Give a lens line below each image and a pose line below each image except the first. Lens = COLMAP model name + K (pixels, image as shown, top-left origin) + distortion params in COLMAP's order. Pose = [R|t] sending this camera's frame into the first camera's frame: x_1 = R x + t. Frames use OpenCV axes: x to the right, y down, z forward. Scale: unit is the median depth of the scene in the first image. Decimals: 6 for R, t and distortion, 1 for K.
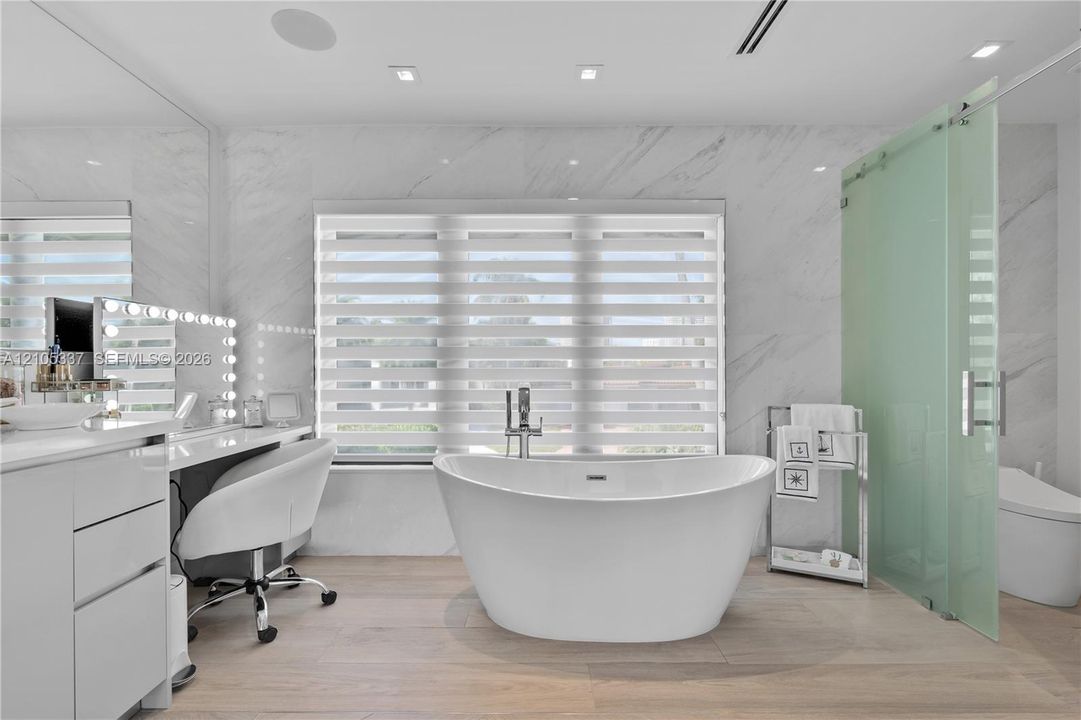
lens RADIAL K [[496.4, 0, 535.6], [0, 496.4, 363.9], [0, 0, 1]] dist [0.000122, 0.000198]
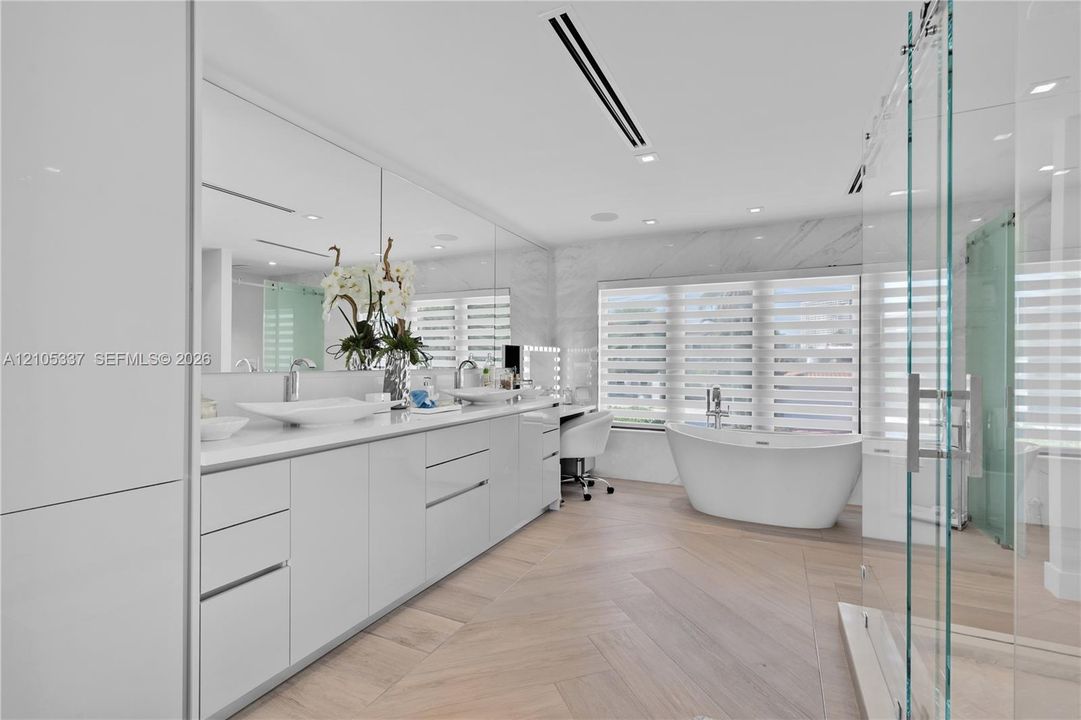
lens RADIAL K [[496.4, 0, 535.6], [0, 496.4, 363.9], [0, 0, 1]] dist [0.000122, 0.000198]
pose [[0.901166, 0.008207, -0.433396, 0.149522], [-0.001377, 0.999870, 0.016070, -0.059906], [0.433472, -0.013885, 0.901060, -0.796553]]
